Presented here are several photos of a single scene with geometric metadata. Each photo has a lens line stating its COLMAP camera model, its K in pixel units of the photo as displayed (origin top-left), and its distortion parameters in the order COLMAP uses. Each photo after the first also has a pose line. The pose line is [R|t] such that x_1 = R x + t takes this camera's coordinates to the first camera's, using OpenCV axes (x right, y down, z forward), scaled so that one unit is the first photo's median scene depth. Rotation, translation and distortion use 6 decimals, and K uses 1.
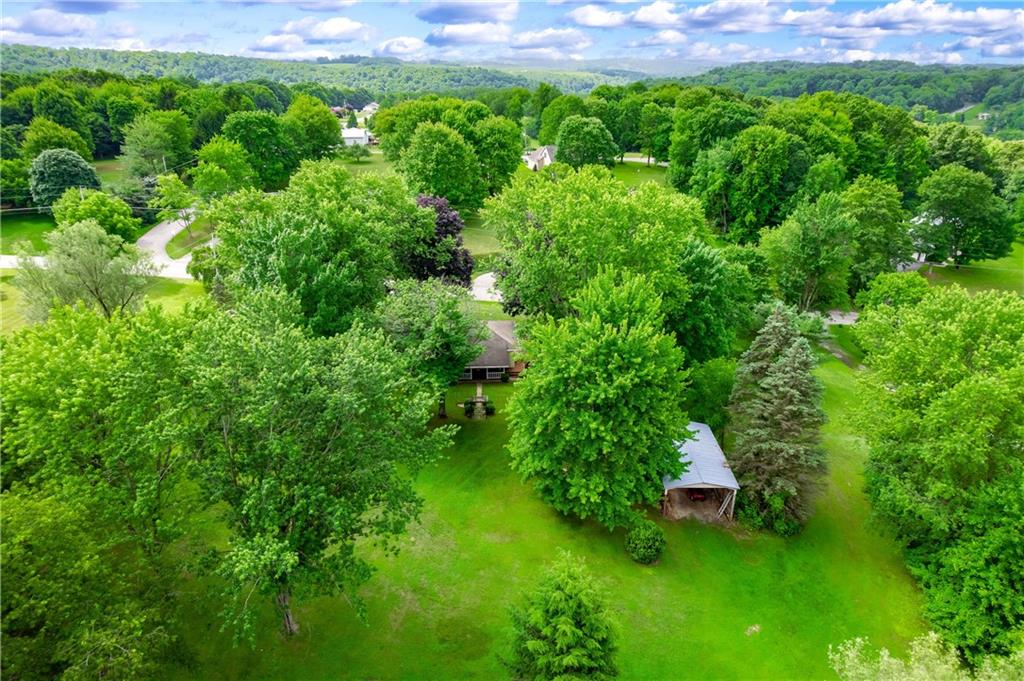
lens RADIAL K [[657.5, 0, 512.0], [0, 657.5, 340.5], [0, 0, 1]] dist [-0.075487, 0.074952]
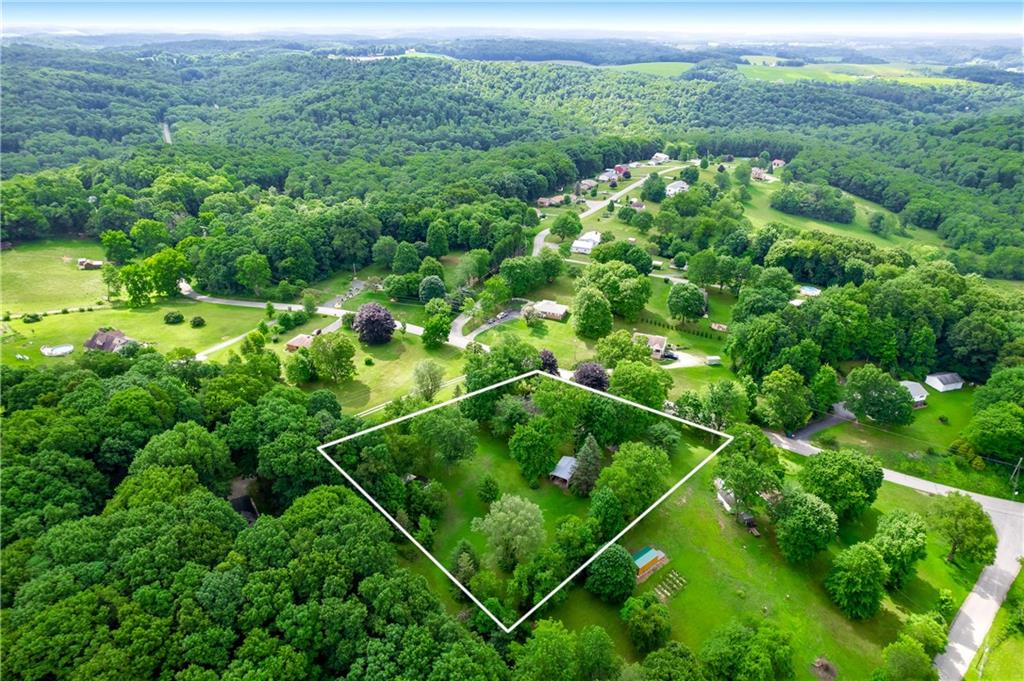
lens RADIAL K [[657.5, 0, 512.0], [0, 657.5, 340.5], [0, 0, 1]] dist [-0.075487, 0.074952]
pose [[0.879432, 0.209080, -0.427650, 0.523489], [-0.189907, 0.977889, 0.087565, -0.280556], [0.436502, 0.004207, 0.899693, -0.855628]]
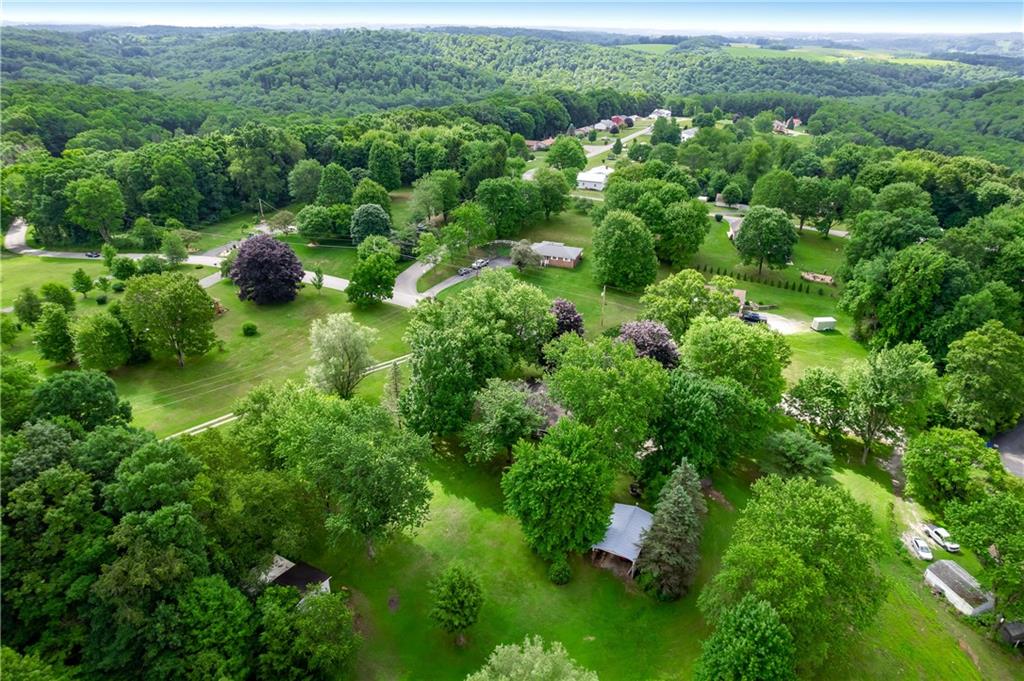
lens RADIAL K [[657.5, 0, 512.0], [0, 657.5, 340.5], [0, 0, 1]] dist [-0.075487, 0.074952]
pose [[0.897410, 0.194387, -0.396067, 0.218376], [-0.177975, 0.980925, 0.078173, -0.138441], [0.403708, 0.000337, 0.914888, -0.217872]]
